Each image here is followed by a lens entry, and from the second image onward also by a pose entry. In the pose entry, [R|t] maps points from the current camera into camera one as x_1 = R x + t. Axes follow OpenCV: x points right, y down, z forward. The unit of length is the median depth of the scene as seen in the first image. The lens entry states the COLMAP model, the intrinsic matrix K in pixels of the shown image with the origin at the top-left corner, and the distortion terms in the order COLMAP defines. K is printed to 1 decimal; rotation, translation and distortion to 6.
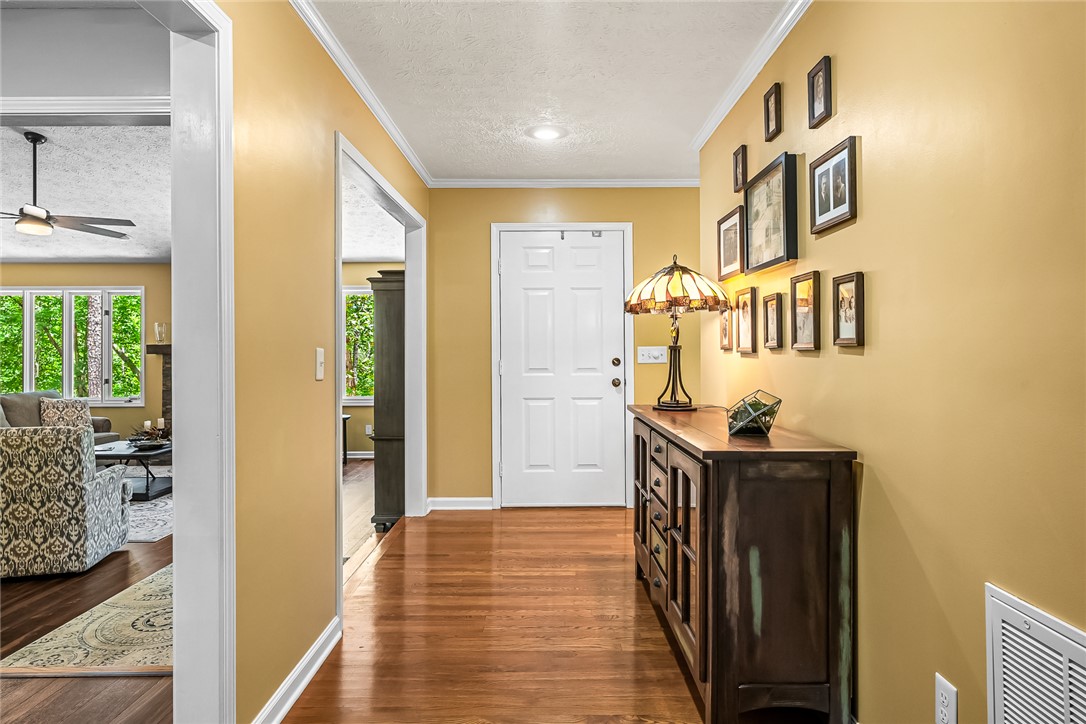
lens RADIAL K [[642.5, 0, 551.4], [0, 642.5, 346.5], [0, 0, 1]] dist [-0.001880, 0.002292]
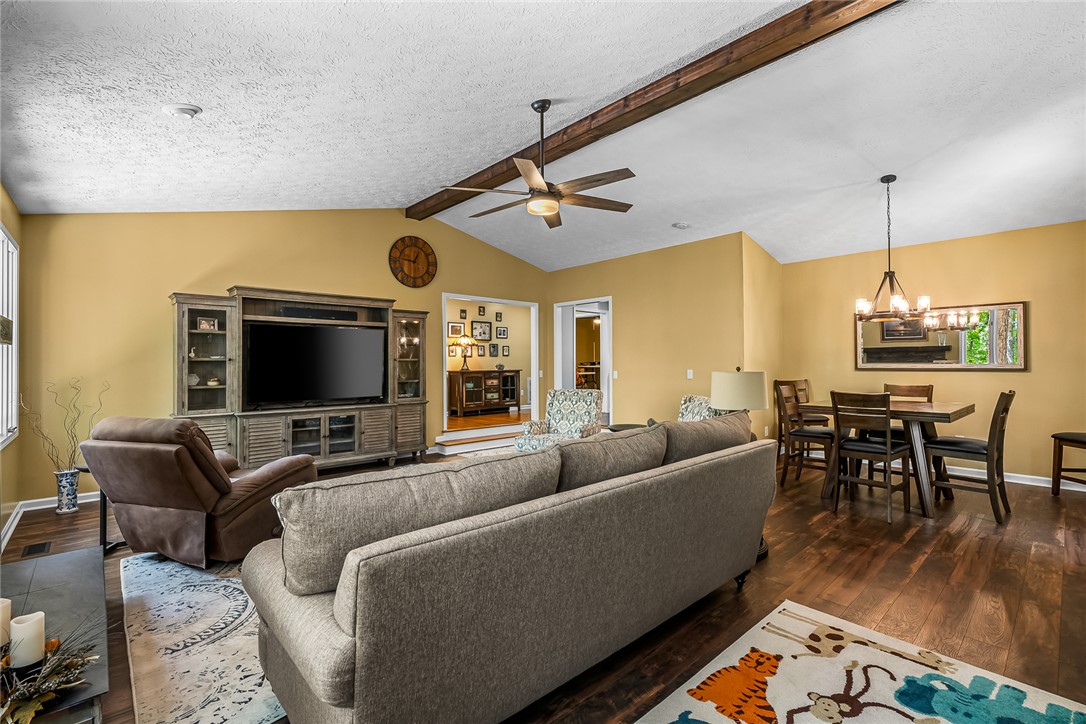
lens RADIAL K [[485.8, 0, 543.1], [0, 485.8, 365.3], [0, 0, 1]] dist [-0.012209, 0.000841]
pose [[-0.665381, 0.004004, 0.746493, -1.839574], [0.004248, 0.999990, -0.001577, 0.055520], [-0.746492, 0.002122, -0.665391, 2.034687]]
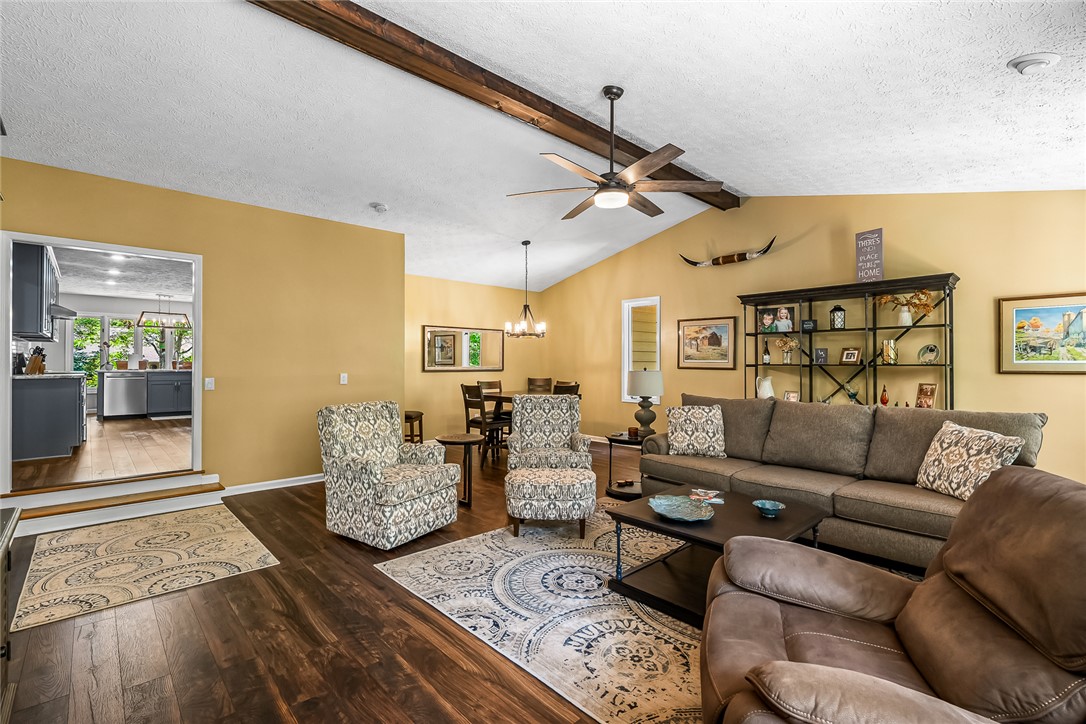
lens RADIAL K [[485.8, 0, 541.9], [0, 485.8, 357.7], [0, 0, 1]] dist [-0.012209, 0.000841]
pose [[-0.738819, -0.007414, -0.673864, -0.426543], [0.005874, 0.999831, -0.017440, 0.052307], [0.673879, -0.016844, -0.738650, 1.983493]]
